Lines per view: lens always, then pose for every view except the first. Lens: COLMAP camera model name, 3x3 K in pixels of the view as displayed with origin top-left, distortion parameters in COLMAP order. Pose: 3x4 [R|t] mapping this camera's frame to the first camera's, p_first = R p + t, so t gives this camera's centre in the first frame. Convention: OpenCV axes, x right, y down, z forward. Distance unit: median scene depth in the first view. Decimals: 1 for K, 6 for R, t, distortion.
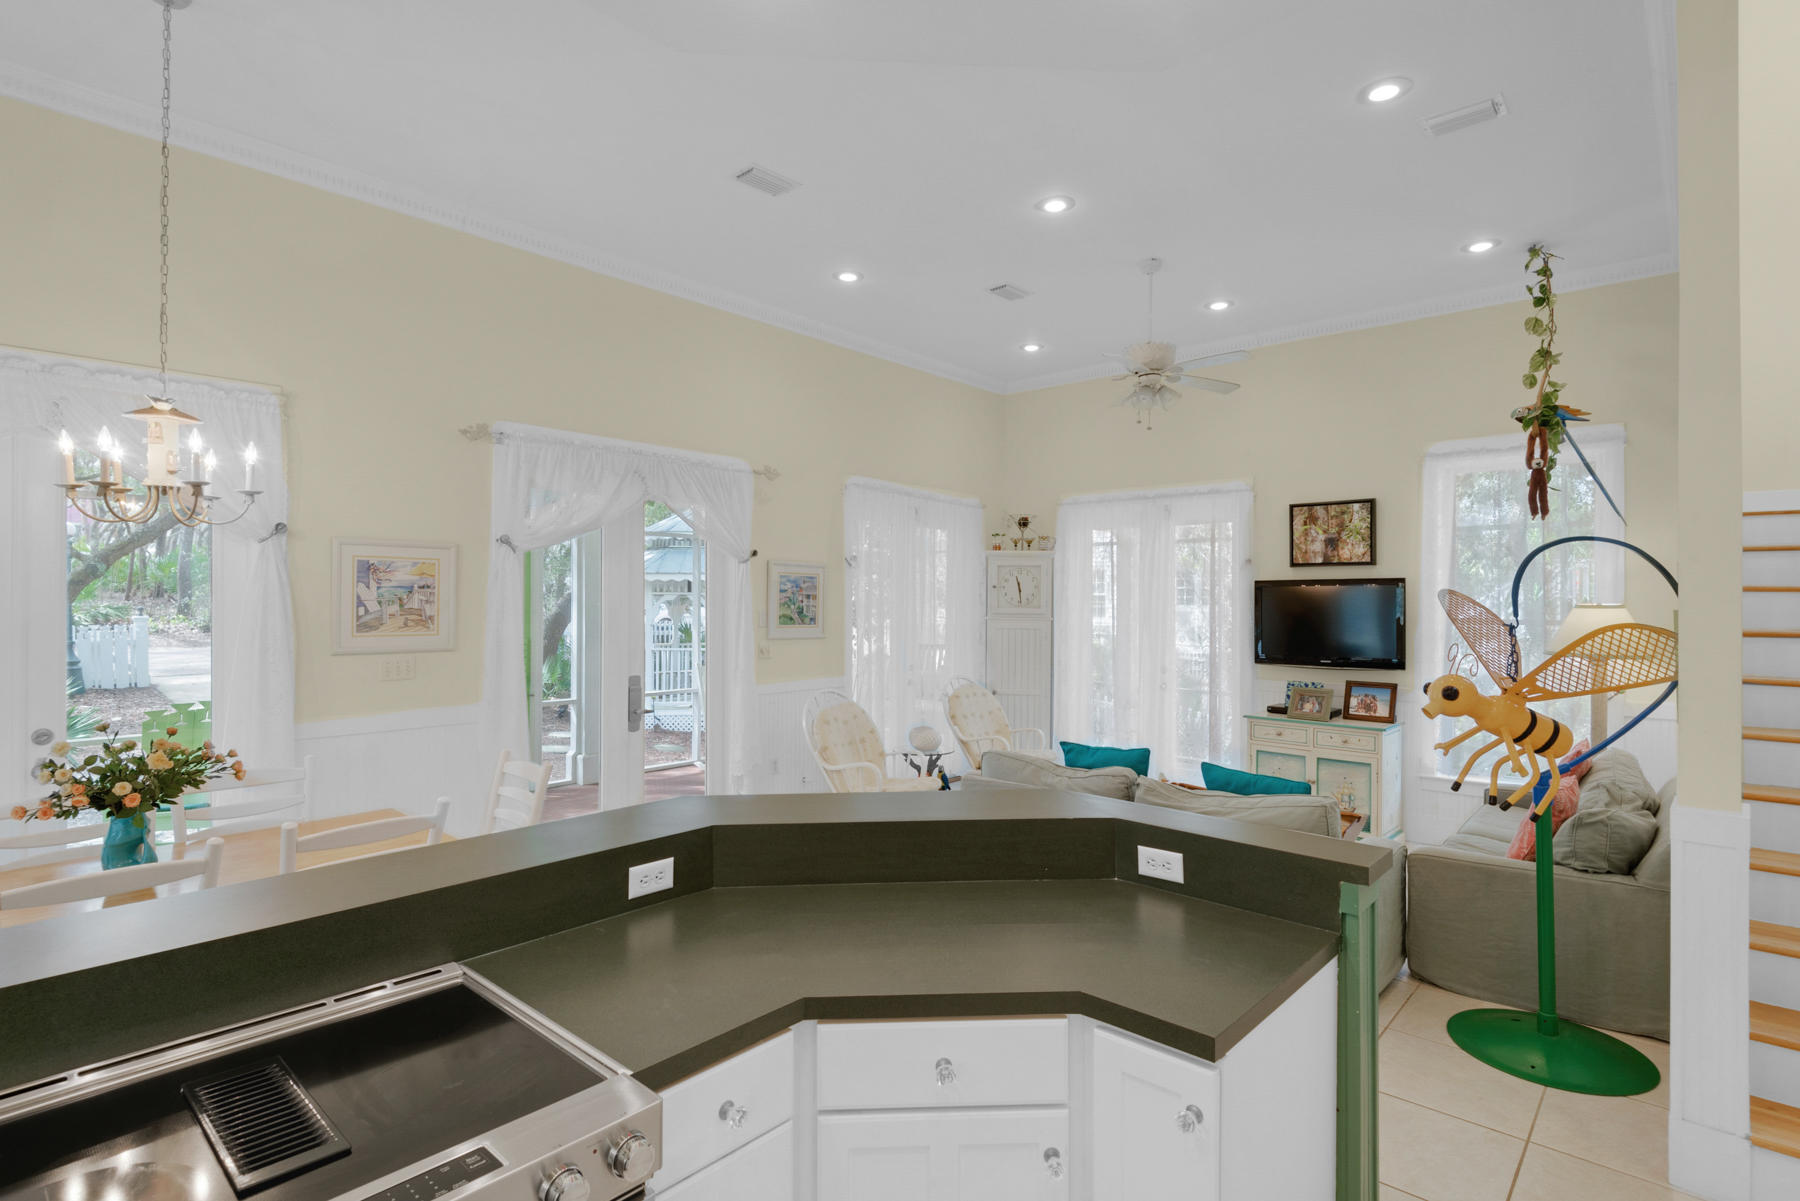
lens RADIAL K [[880.0, 0, 901.4], [0, 880.0, 598.5], [0, 0, 1]] dist [0.023865, -0.021839]
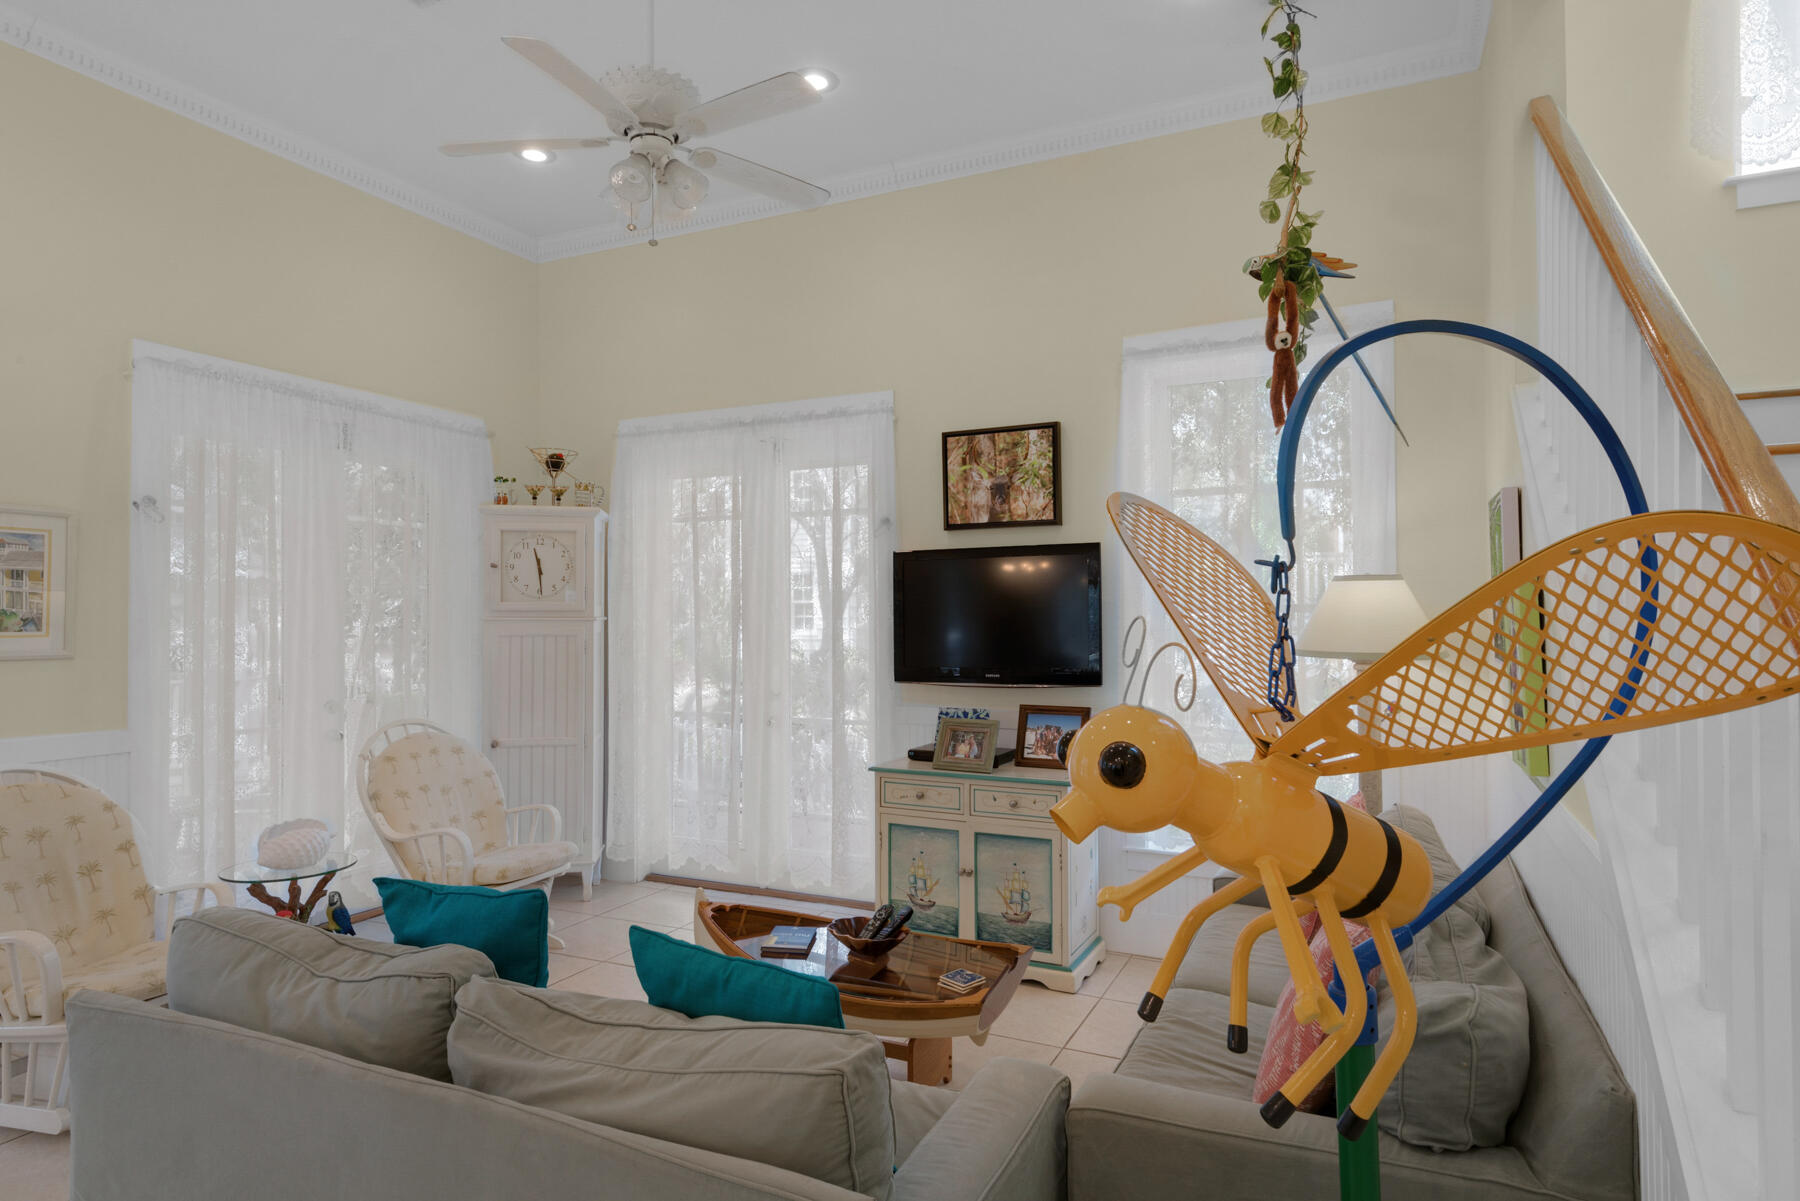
lens RADIAL K [[1011.9, 0, 900.0], [0, 1011.9, 600.5], [0, 0, 1]] dist [0.035197, -0.001521]
pose [[0.958471, -0.005990, 0.285125, 0.214474], [0.009245, 0.999907, -0.010071, 0.024305], [-0.285038, 0.012288, 0.958437, 0.327923]]
